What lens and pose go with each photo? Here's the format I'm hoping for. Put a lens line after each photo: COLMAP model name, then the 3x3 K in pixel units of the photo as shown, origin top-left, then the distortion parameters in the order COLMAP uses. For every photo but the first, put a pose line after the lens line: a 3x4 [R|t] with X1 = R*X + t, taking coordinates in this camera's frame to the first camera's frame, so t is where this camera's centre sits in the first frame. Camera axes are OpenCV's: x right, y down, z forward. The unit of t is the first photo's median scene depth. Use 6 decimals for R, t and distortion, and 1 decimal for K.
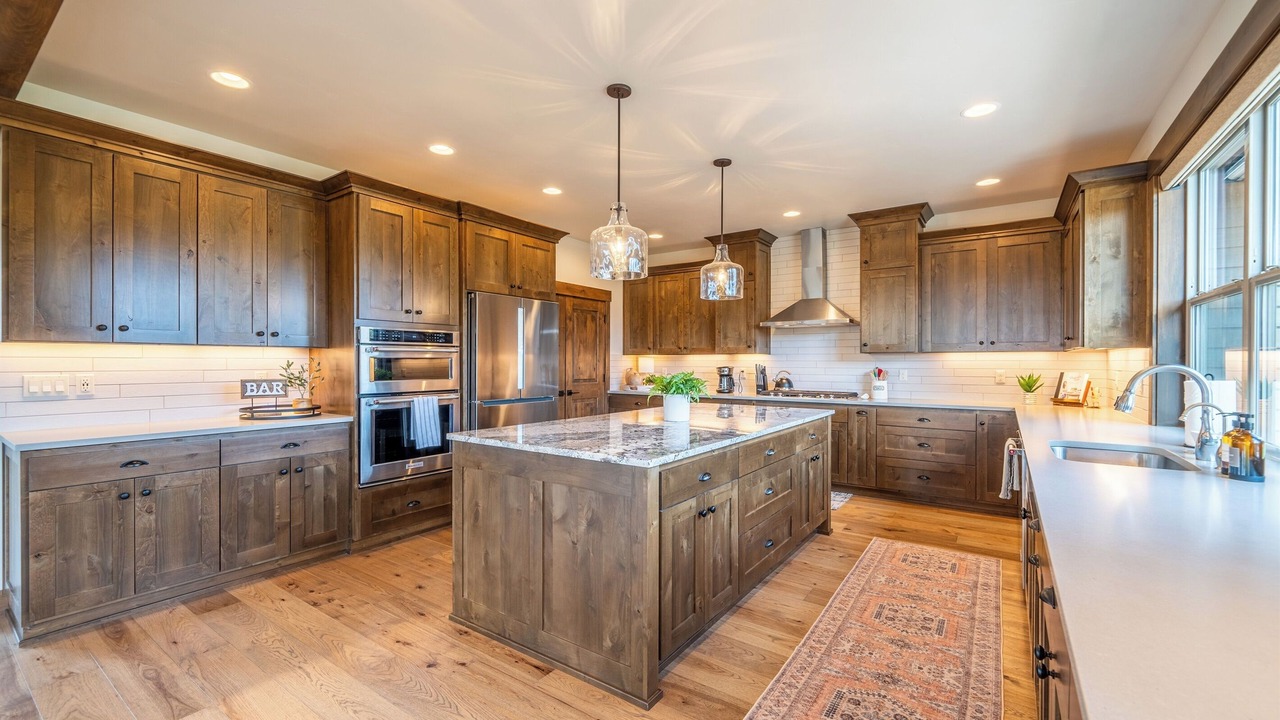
lens RADIAL K [[519.3, 0, 640.1], [0, 519.3, 363.5], [0, 0, 1]] dist [-0.000344, 0.000021]
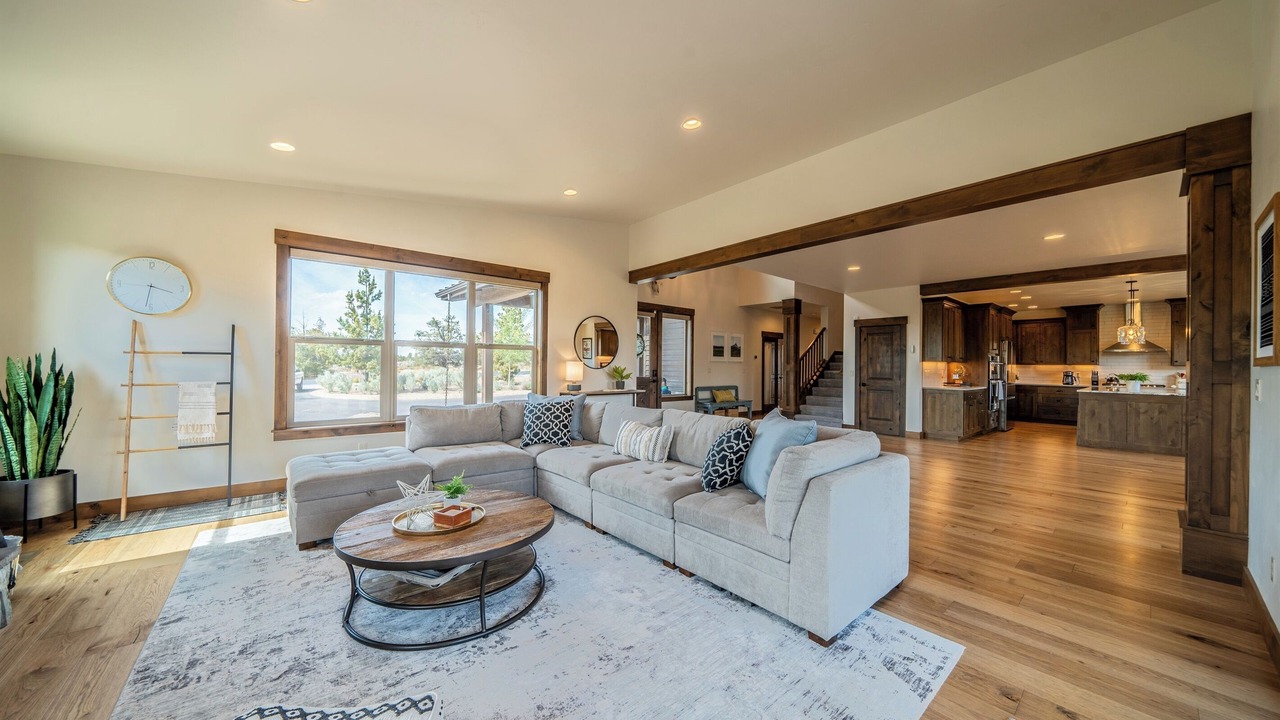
lens RADIAL K [[441.0, 0, 643.2], [0, 441.0, 363.5], [0, 0, 1]] dist [-0.001010, -0.000115]
pose [[0.971207, 0.009158, -0.238060, -1.880659], [-0.011323, 0.999906, -0.007730, 0.015000], [0.237967, 0.010203, 0.971220, -1.883587]]
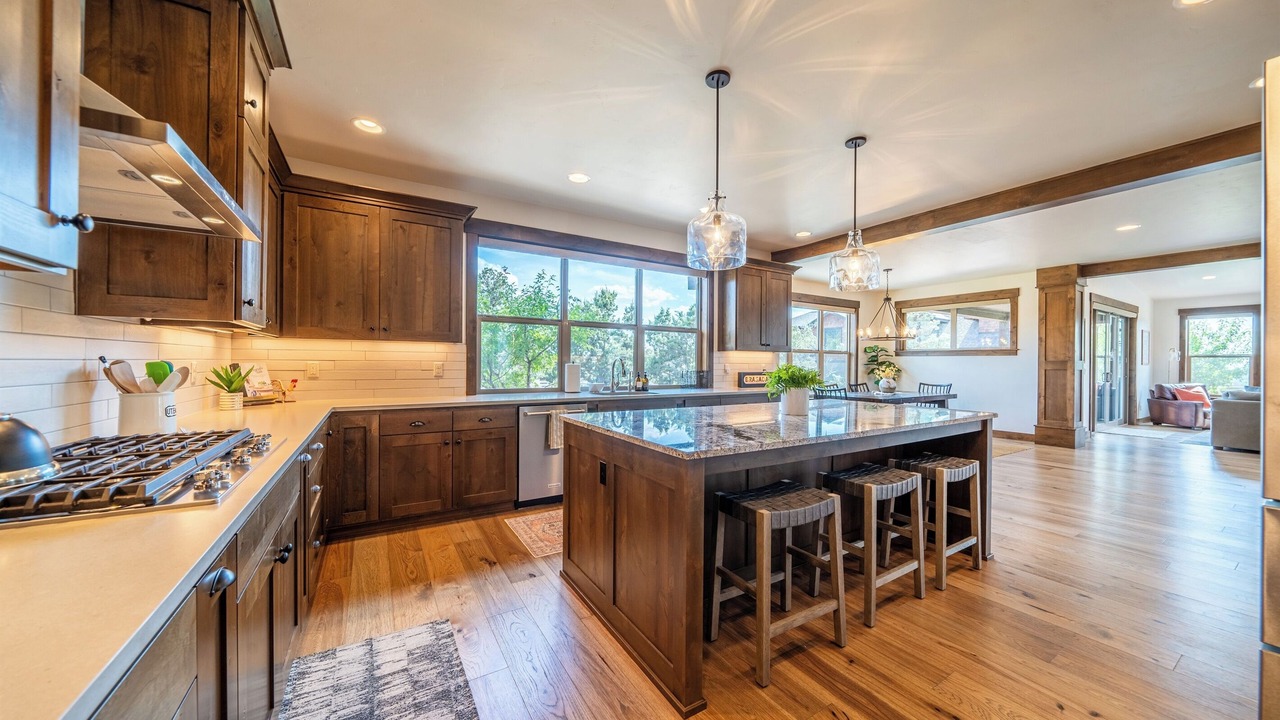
lens RADIAL K [[441.0, 0, 643.2], [0, 441.0, 363.5], [0, 0, 1]] dist [-0.001010, -0.000115]
pose [[-0.917561, -0.009893, 0.397473, 0.005089], [-0.008043, 0.999948, 0.006321, 0.011304], [-0.397515, 0.002603, -0.917592, 1.849530]]
